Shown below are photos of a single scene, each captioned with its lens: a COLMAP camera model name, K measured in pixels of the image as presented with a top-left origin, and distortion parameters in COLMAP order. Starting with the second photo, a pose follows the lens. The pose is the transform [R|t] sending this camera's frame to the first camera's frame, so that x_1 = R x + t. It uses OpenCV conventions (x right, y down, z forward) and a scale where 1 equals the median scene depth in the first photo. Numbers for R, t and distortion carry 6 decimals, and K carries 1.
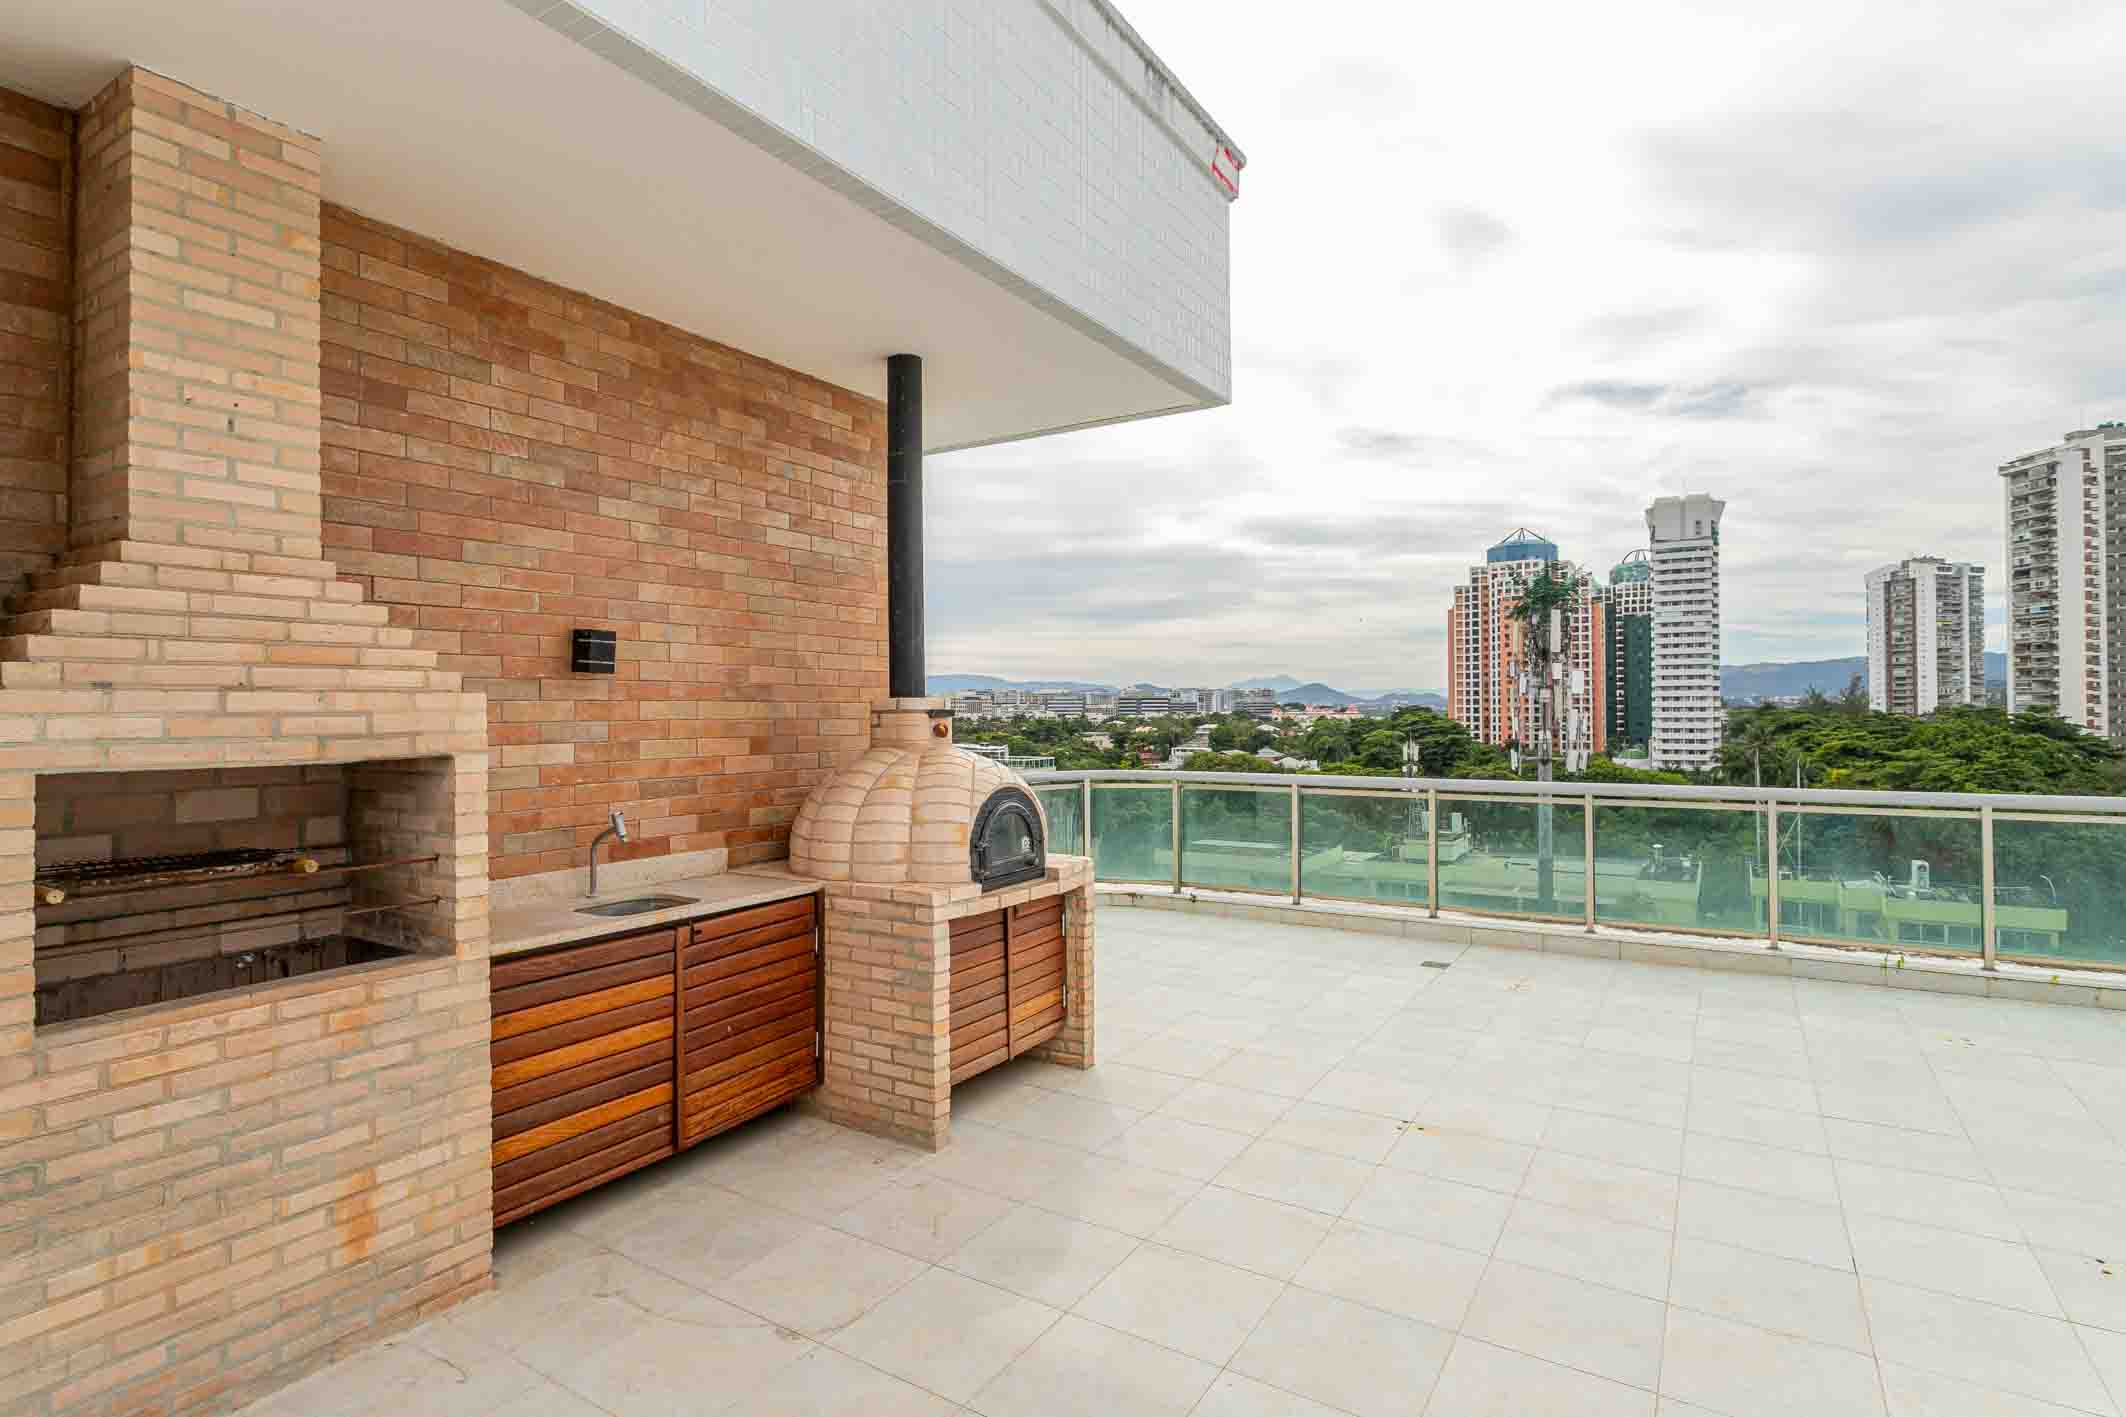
lens RADIAL K [[1088.7, 0, 1063.0], [0, 1088.7, 708.5], [0, 0, 1]] dist [-0.000820, 0.000512]
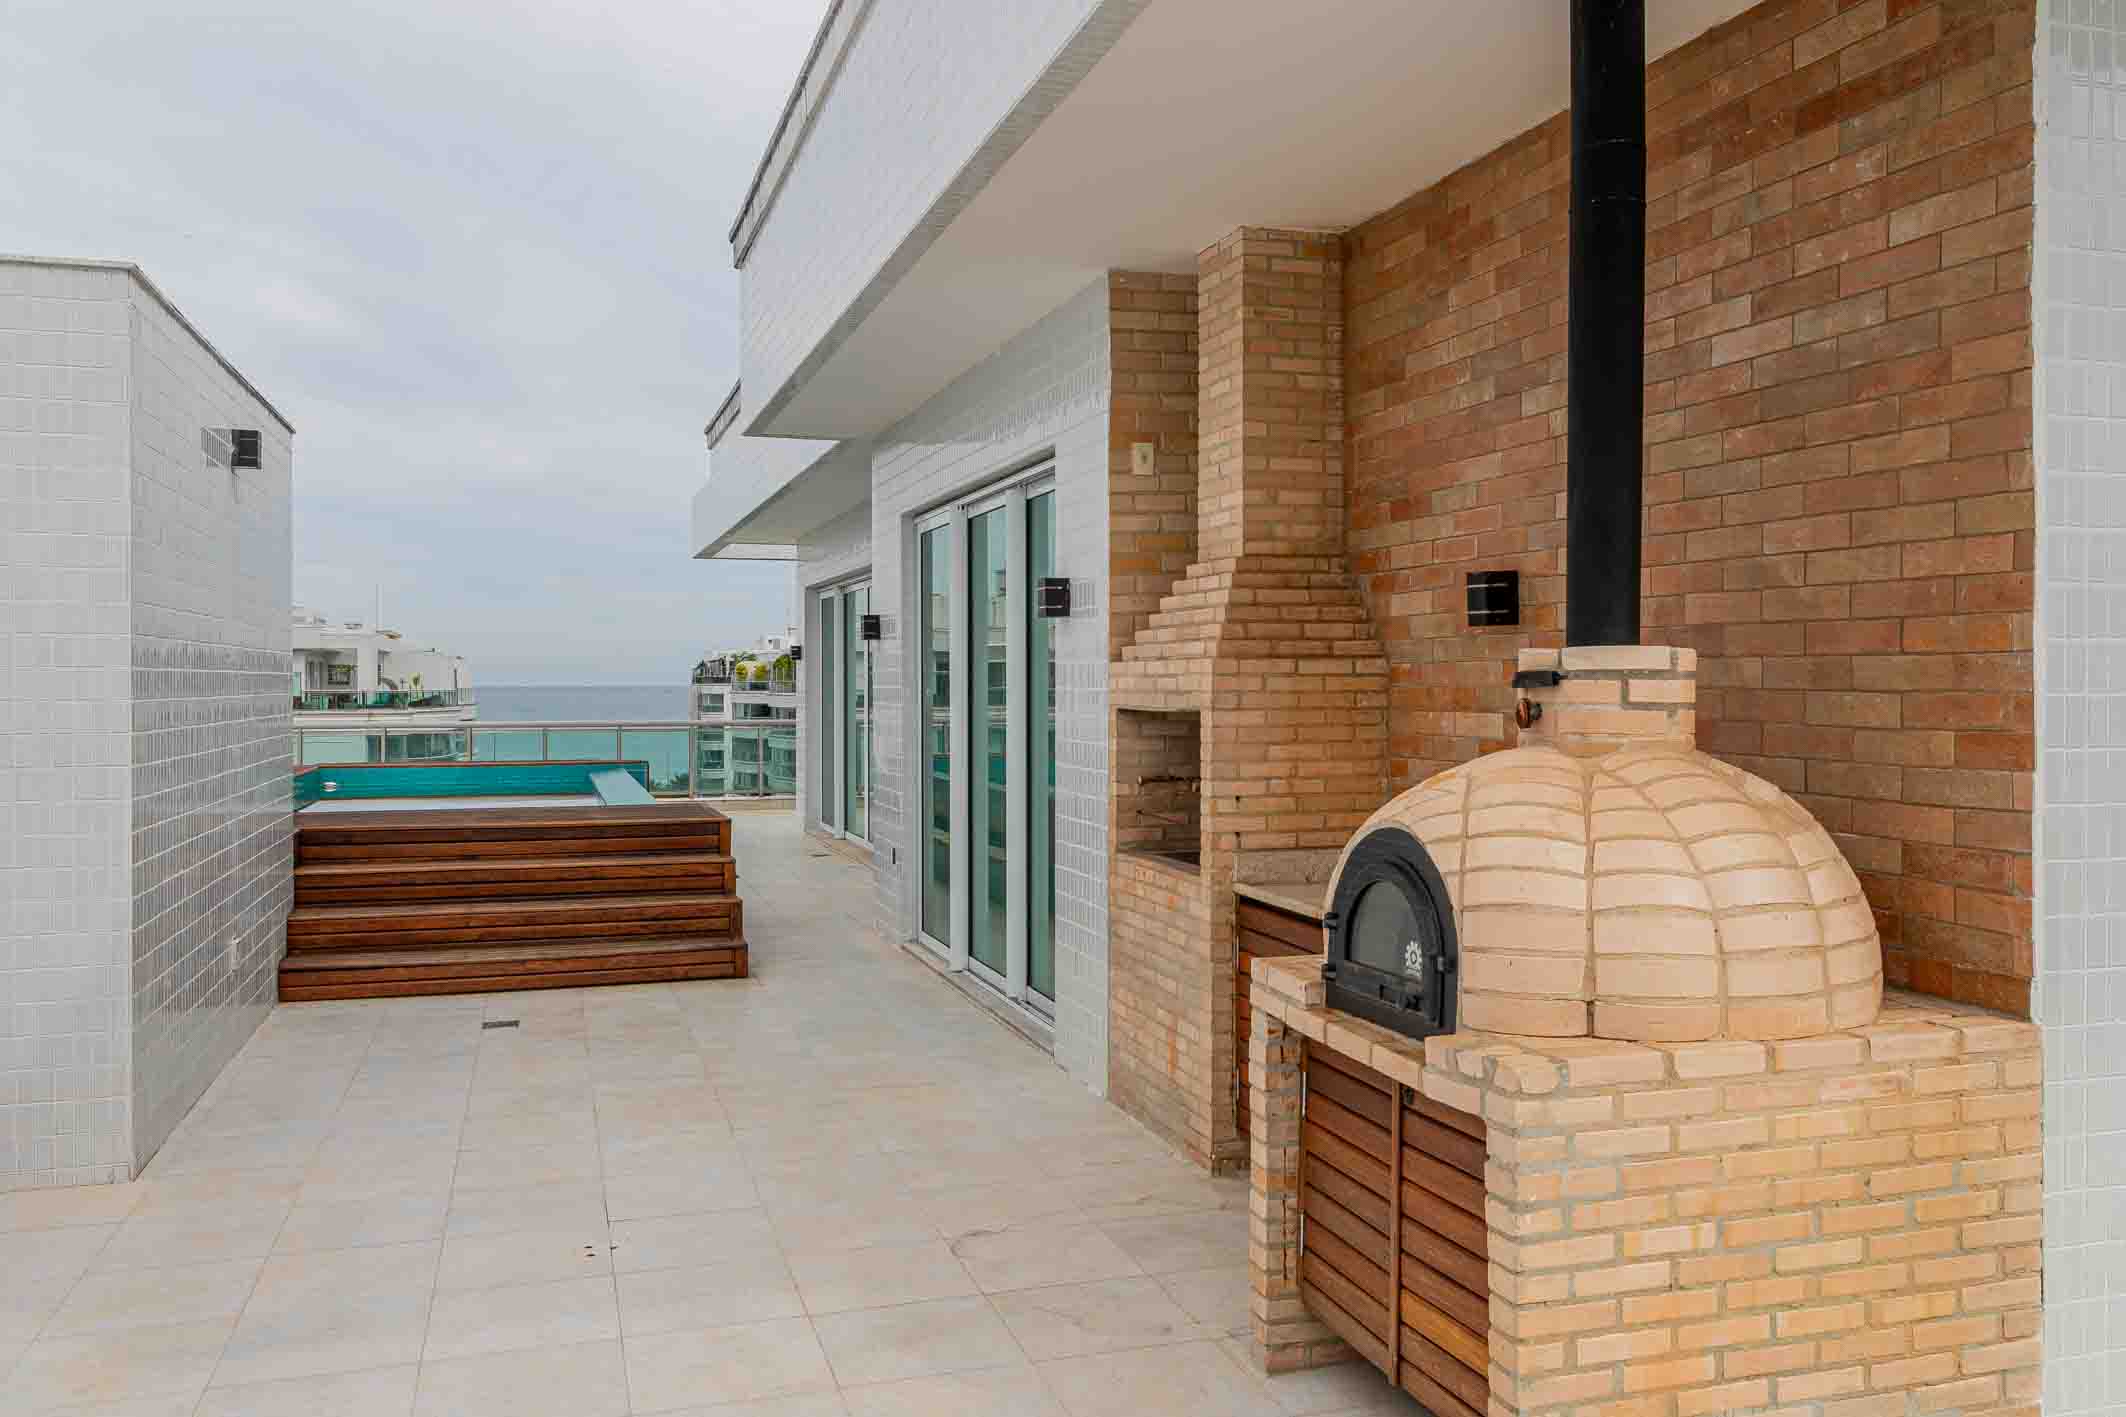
lens RADIAL K [[1702.9, 0, 1063.0], [0, 1702.9, 708.5], [0, 0, 1]] dist [-0.002619, -0.000977]
pose [[-0.663222, 0.022390, -0.748088, 0.072067], [0.008624, 0.999715, 0.022276, -0.000279], [0.748373, 0.008322, -0.663225, 0.162267]]
